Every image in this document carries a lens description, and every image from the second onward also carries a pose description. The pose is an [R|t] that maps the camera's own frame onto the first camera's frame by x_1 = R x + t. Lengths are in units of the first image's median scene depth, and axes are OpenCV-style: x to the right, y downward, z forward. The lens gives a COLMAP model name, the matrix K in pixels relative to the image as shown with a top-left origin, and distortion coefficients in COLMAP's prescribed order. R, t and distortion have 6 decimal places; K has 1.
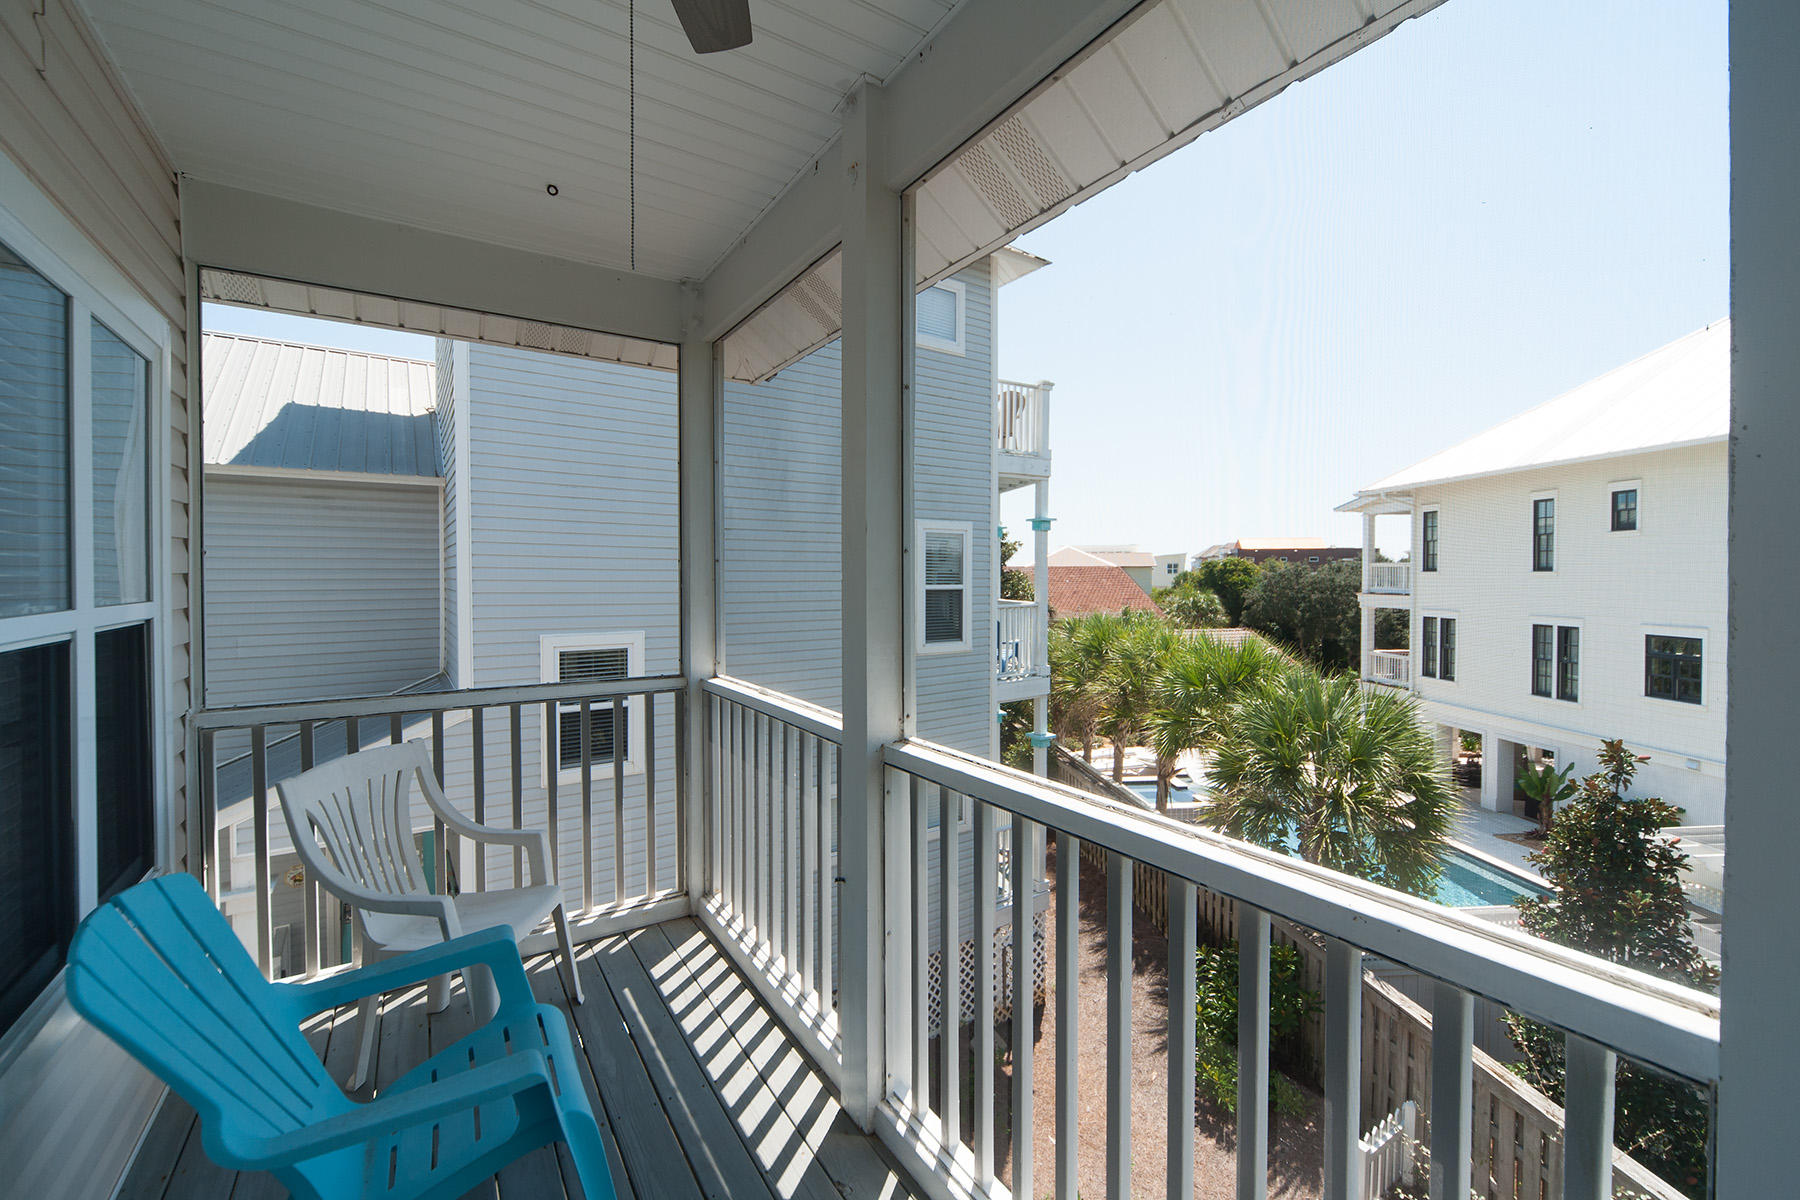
lens RADIAL K [[719.3, 0, 868.7], [0, 719.3, 580.8], [0, 0, 1]] dist [-0.015102, 0.000082]
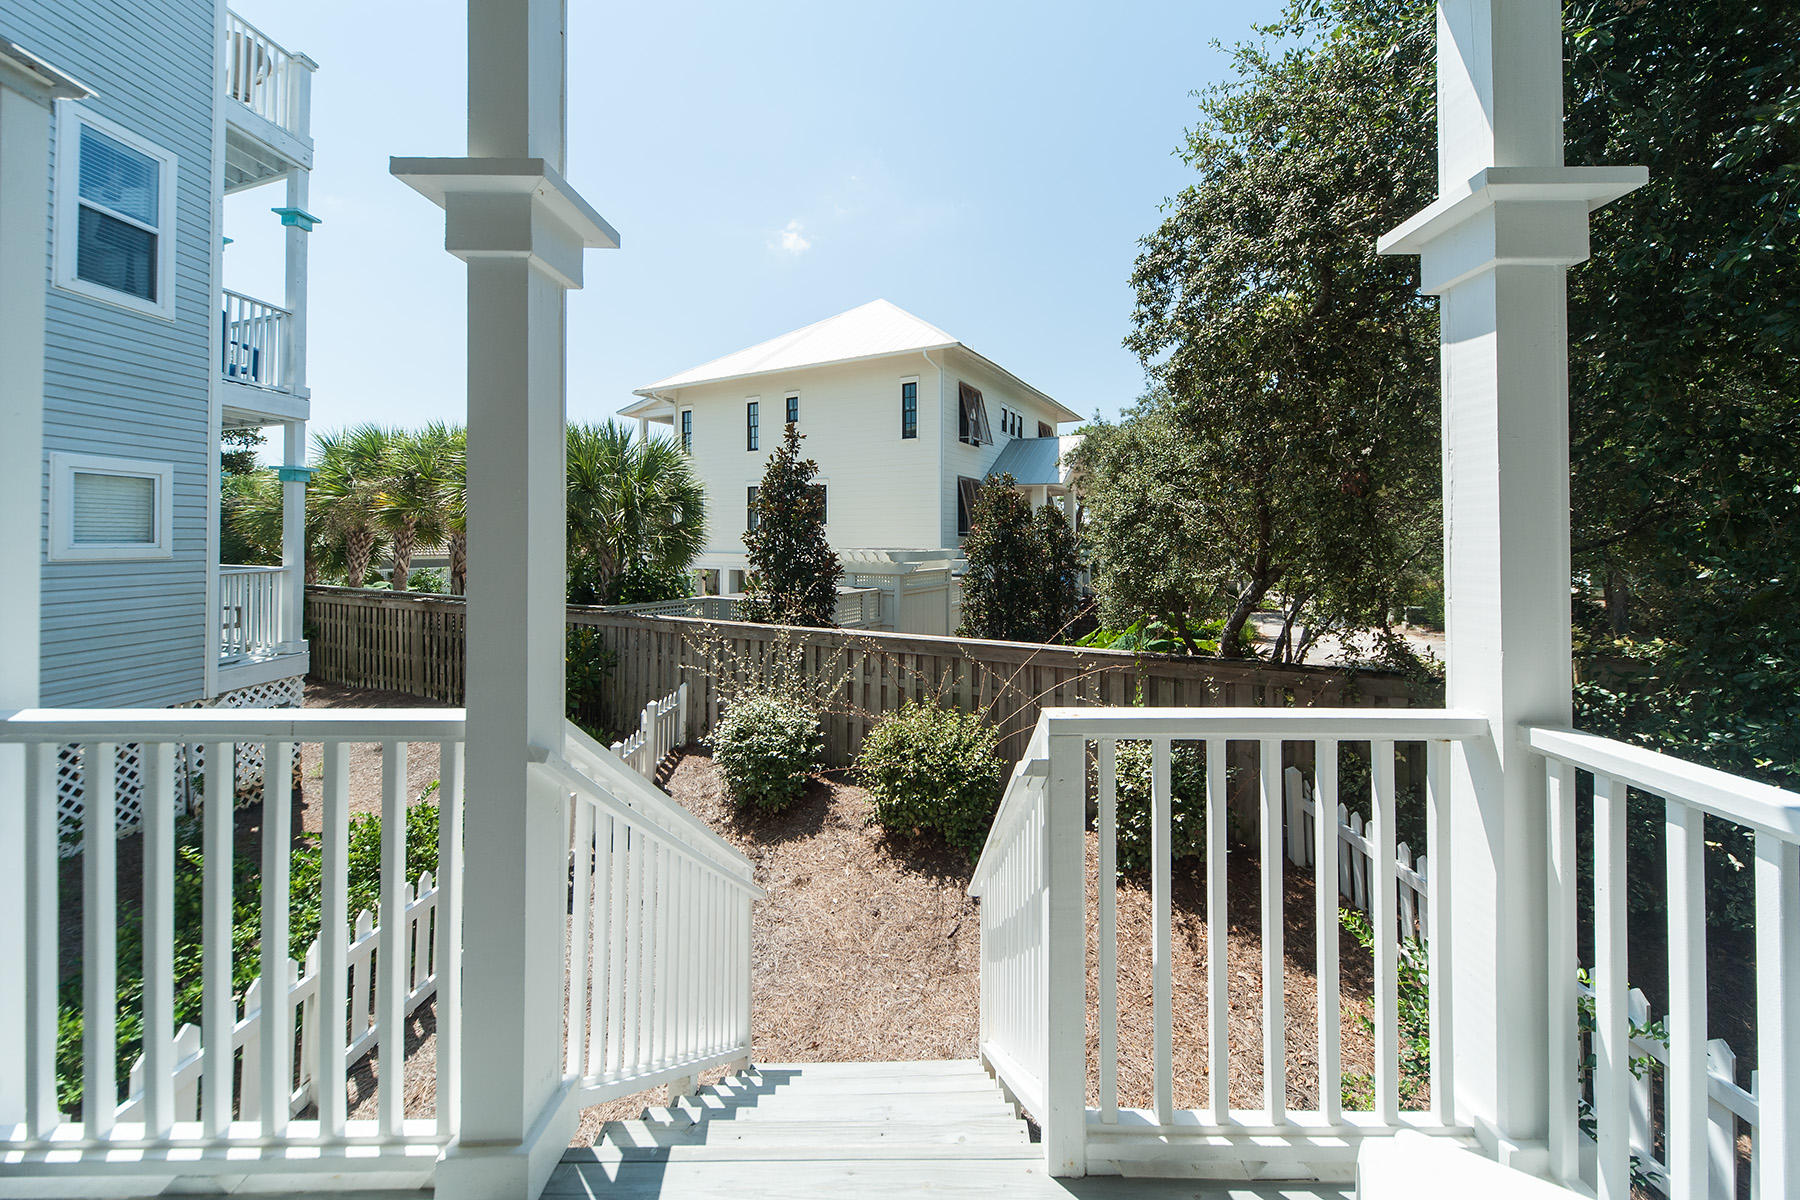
lens RADIAL K [[655.4, 0, 898.8], [0, 655.4, 576.3], [0, 0, 1]] dist [-0.000858, -0.000128]
pose [[0.555422, 0.004008, 0.831559, -0.001983], [0.014176, 0.999797, -0.014287, 0.350432], [-0.831448, 0.019724, 0.555253, 0.009390]]
